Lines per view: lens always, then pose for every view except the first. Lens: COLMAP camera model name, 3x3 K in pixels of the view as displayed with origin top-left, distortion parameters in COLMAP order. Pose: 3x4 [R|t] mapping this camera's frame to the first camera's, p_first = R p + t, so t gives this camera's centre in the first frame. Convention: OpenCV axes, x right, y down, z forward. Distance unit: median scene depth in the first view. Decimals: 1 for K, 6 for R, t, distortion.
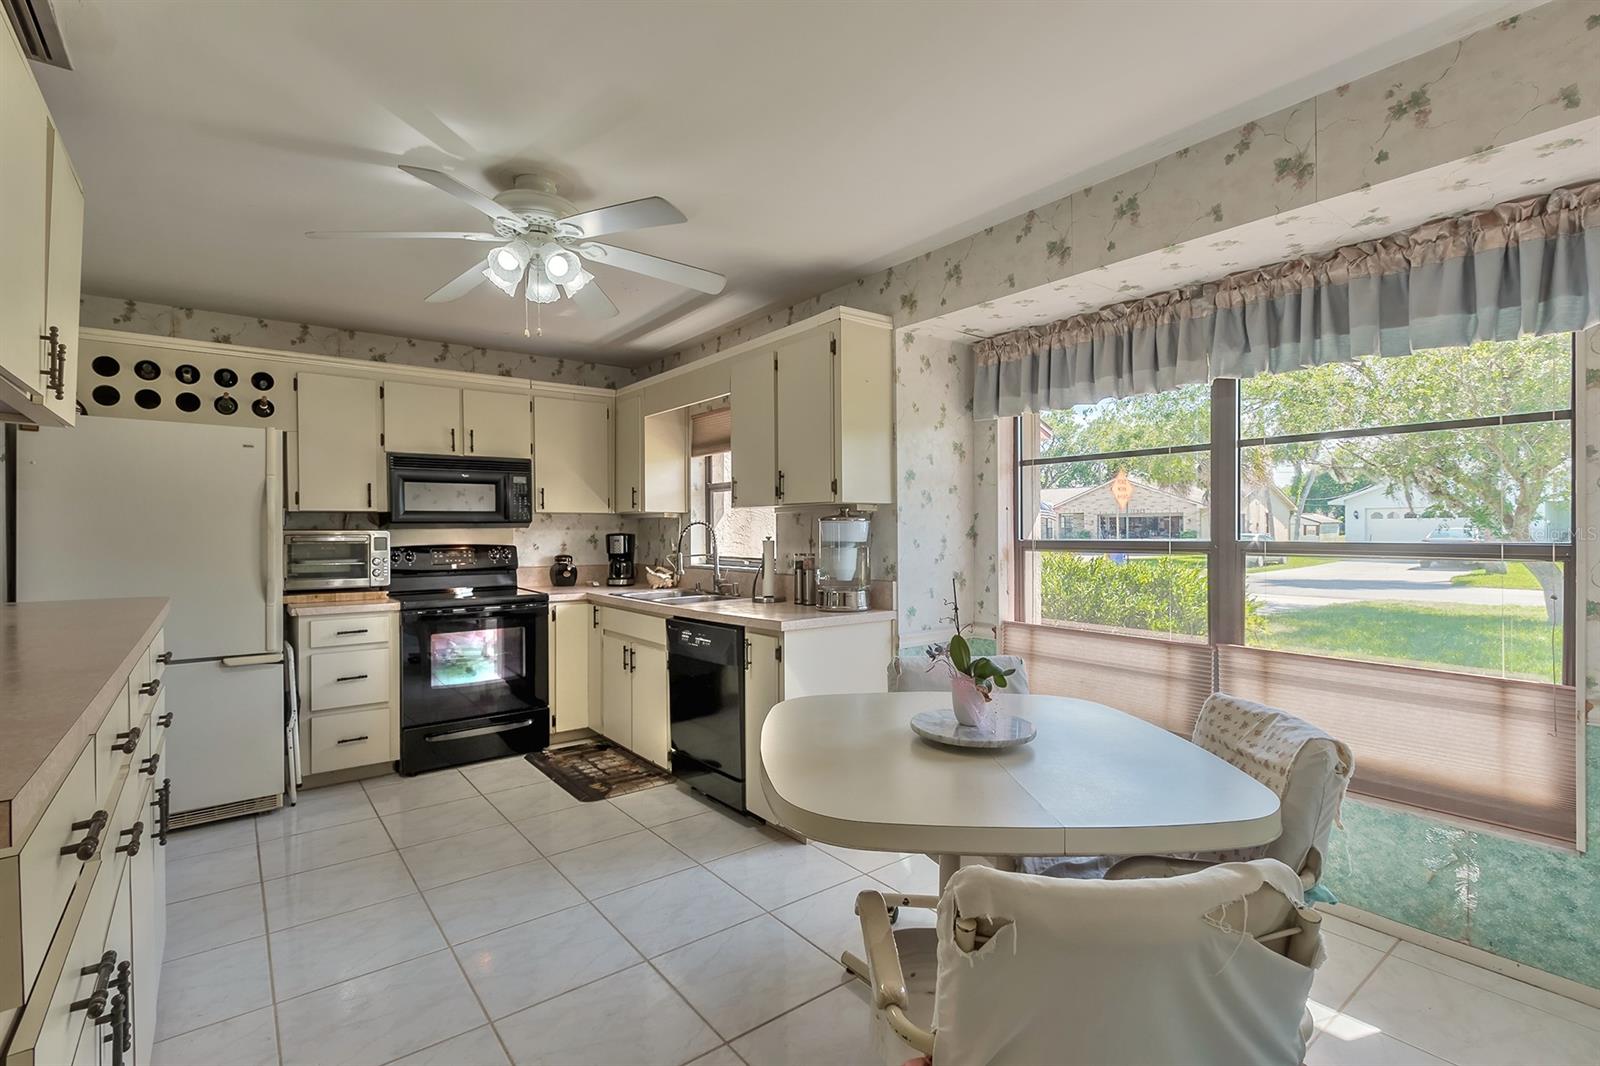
lens RADIAL K [[743.8, 0, 800.2], [0, 743.8, 535.0], [0, 0, 1]] dist [0.000935, -0.001063]
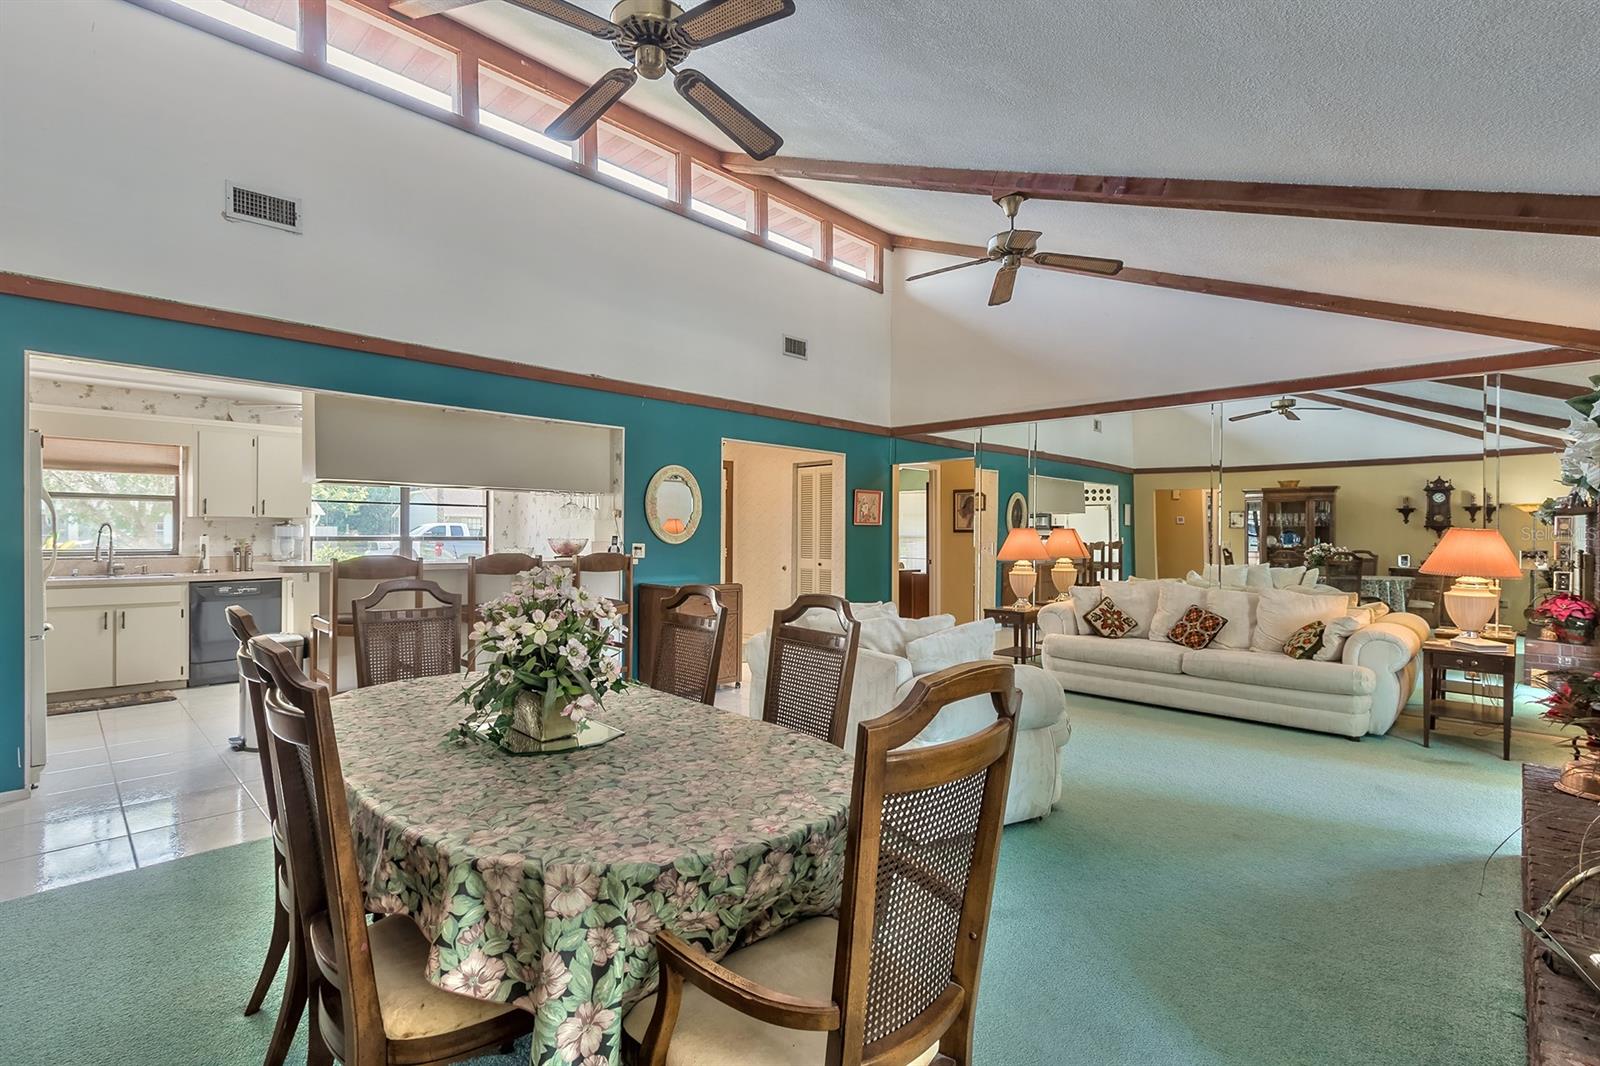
lens RADIAL K [[743.8, 0, 800.2], [0, 743.8, 535.0], [0, 0, 1]] dist [0.000935, -0.001063]
pose [[-0.124255, 0.005448, 0.992235, -2.236357], [0.001984, 0.999984, -0.005242, 0.019107], [-0.992248, 0.001318, -0.124263, -0.144168]]
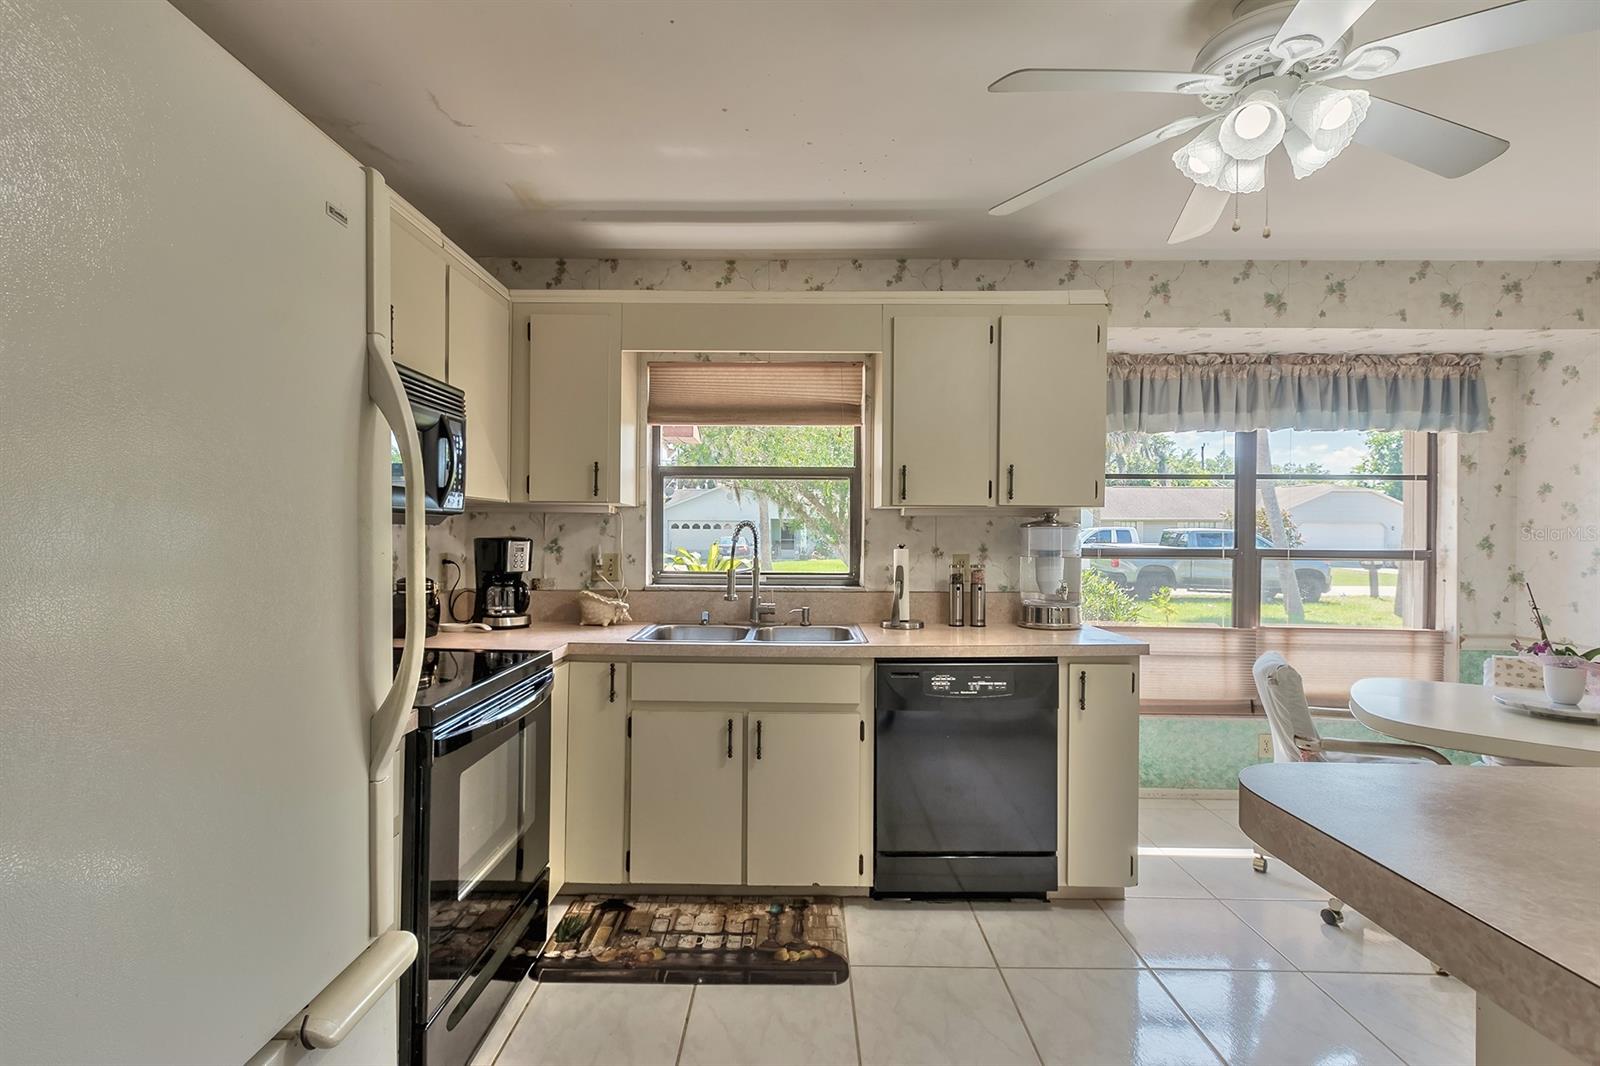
lens RADIAL K [[743.8, 0, 800.2], [0, 743.8, 535.0], [0, 0, 1]] dist [0.000935, -0.001063]
pose [[0.620771, 0.011428, 0.783909, -0.865574], [-0.005737, 0.999933, -0.010034, 0.001151], [-0.783971, 0.001731, 0.620795, 0.714811]]
